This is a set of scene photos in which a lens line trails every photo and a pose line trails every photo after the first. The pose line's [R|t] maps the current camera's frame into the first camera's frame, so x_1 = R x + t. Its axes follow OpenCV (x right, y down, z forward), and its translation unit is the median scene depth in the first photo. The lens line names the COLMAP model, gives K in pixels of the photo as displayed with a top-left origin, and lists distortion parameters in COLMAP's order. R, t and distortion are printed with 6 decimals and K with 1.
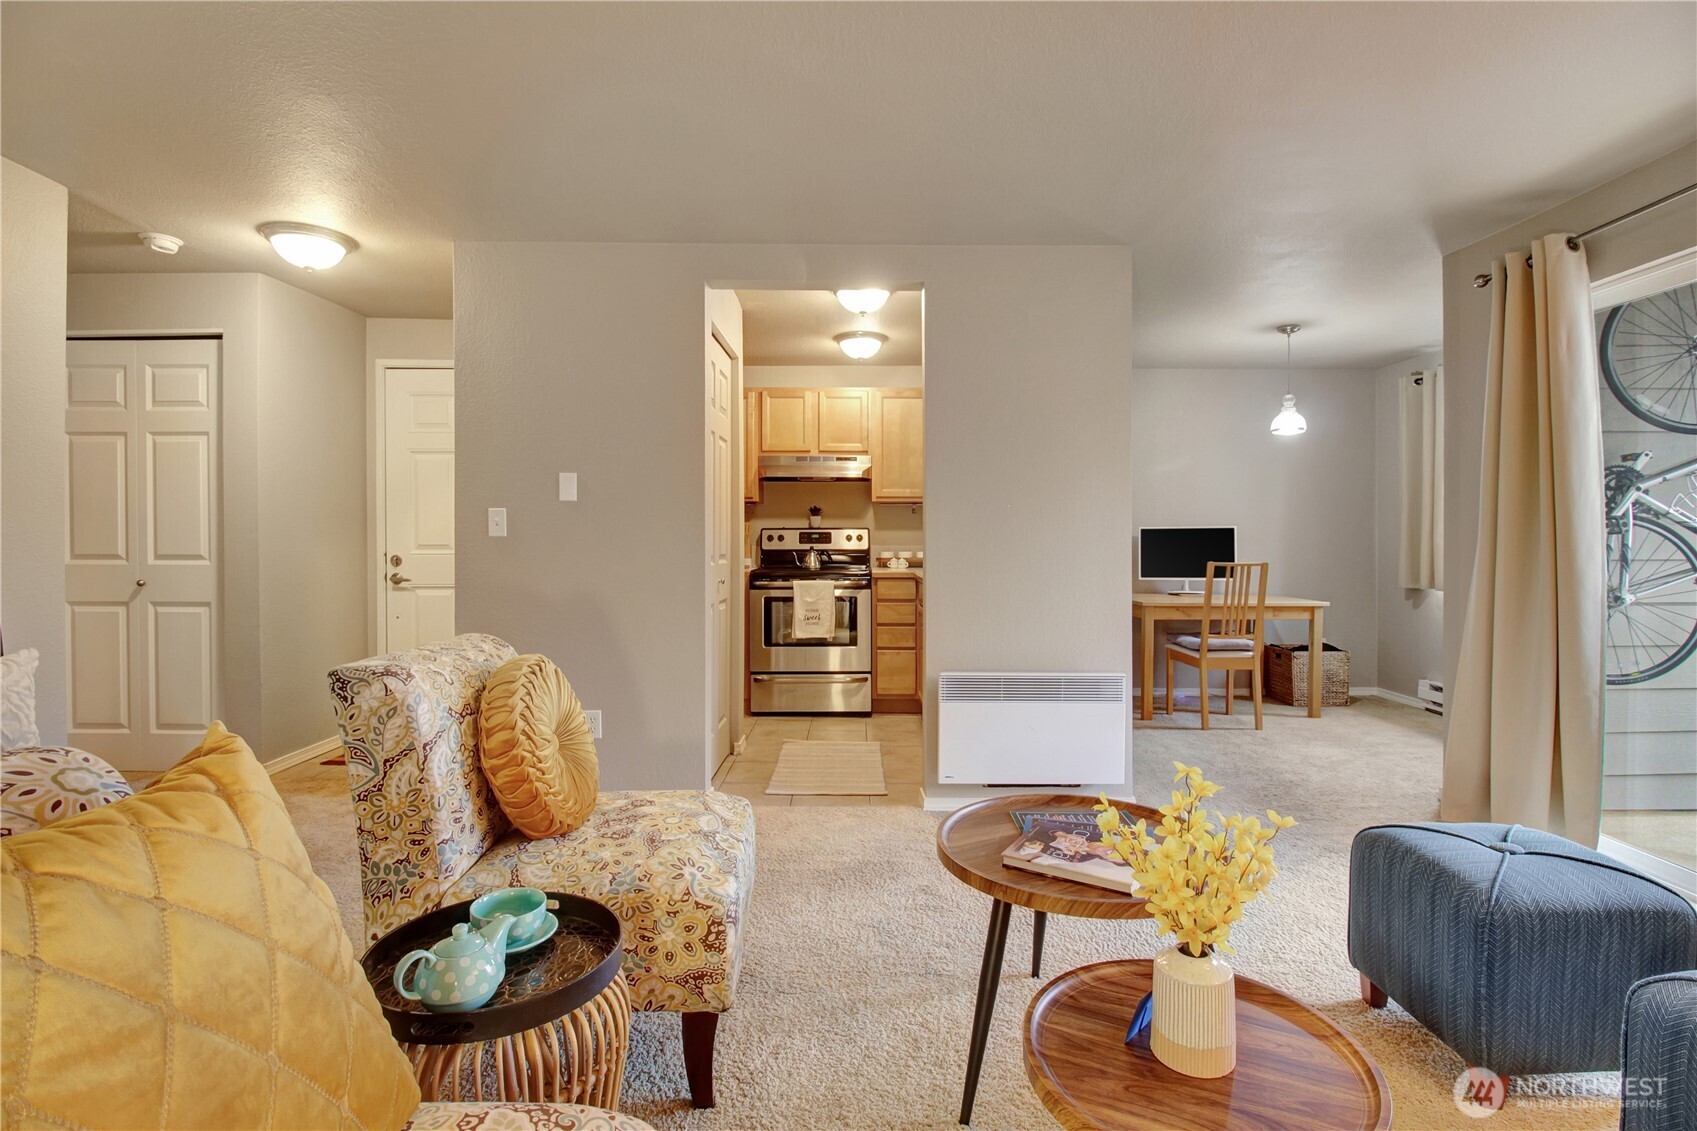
lens RADIAL K [[783.4, 0, 828.0], [0, 783.4, 539.8], [0, 0, 1]] dist [0.004383, -0.004087]
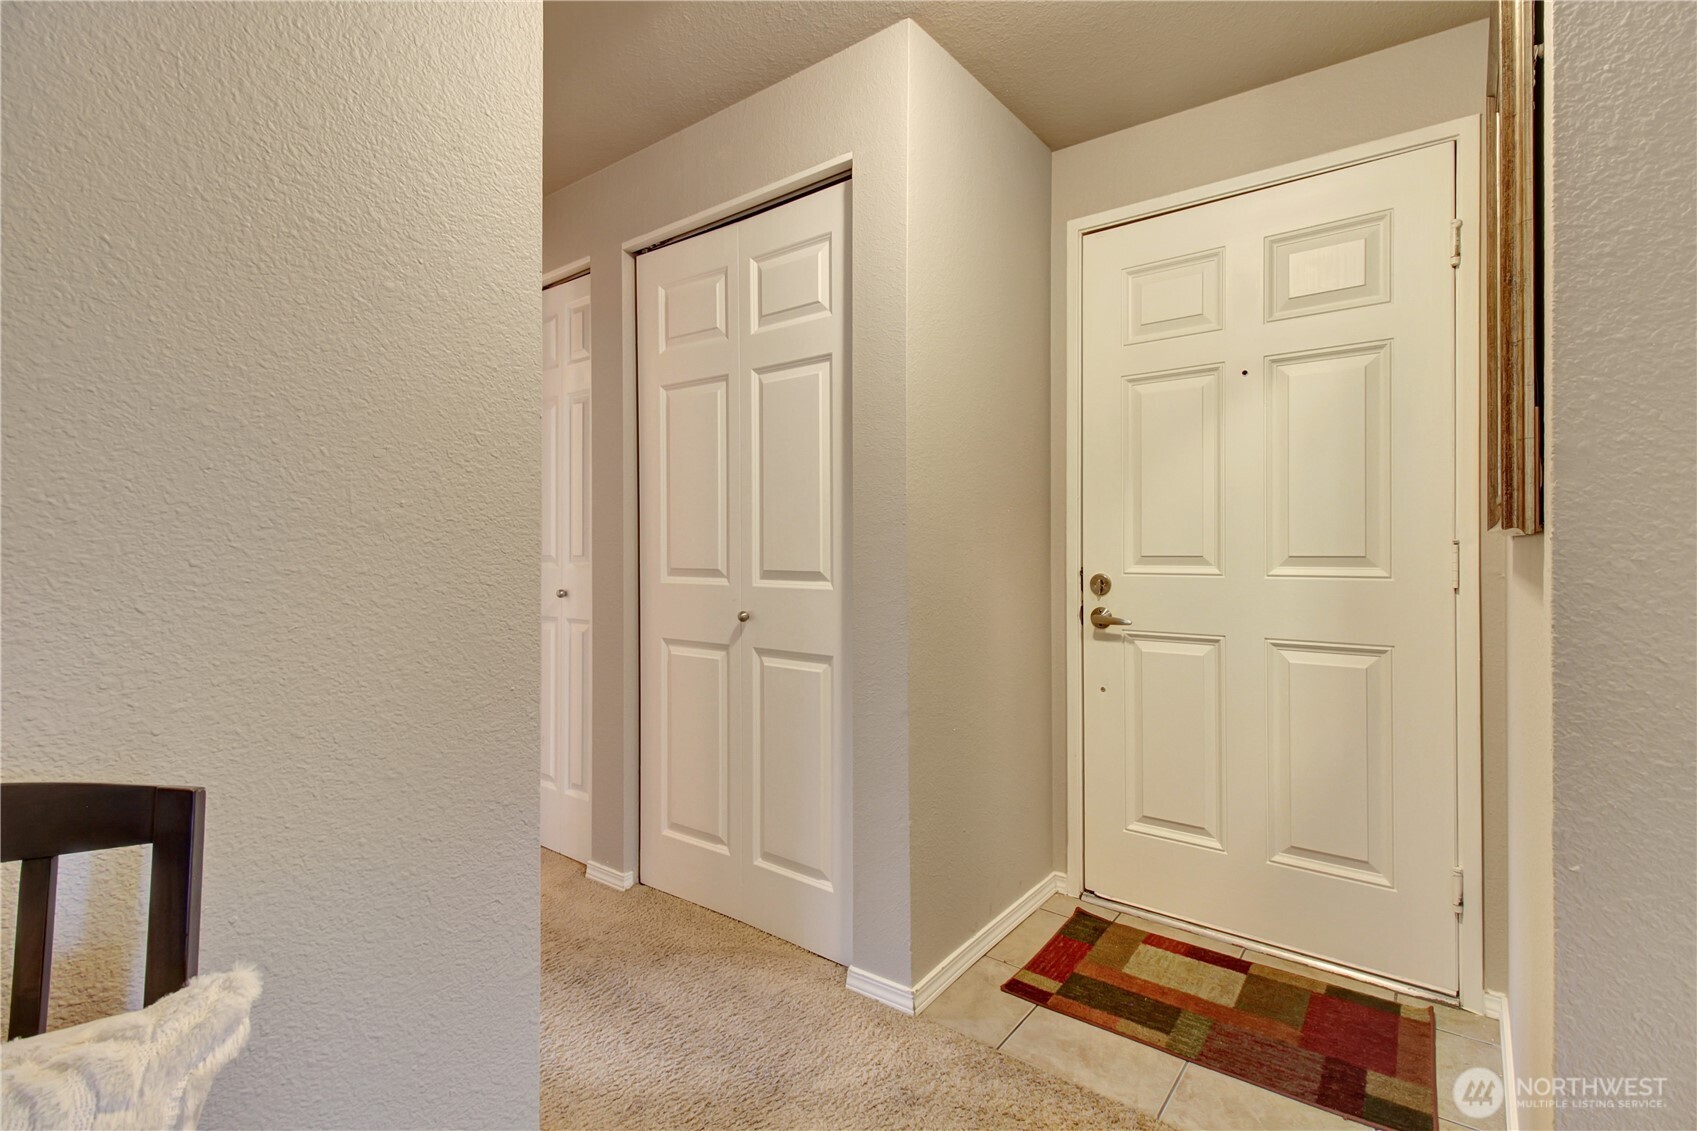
lens RADIAL K [[783.4, 0, 848.4], [0, 783.4, 563.1], [0, 0, 1]] dist [0.004383, -0.004087]
pose [[0.799709, 0.005928, -0.600359, -0.539831], [-0.001201, 0.999965, 0.008273, 0.010553], [0.600387, -0.005895, 0.799688, 0.681483]]
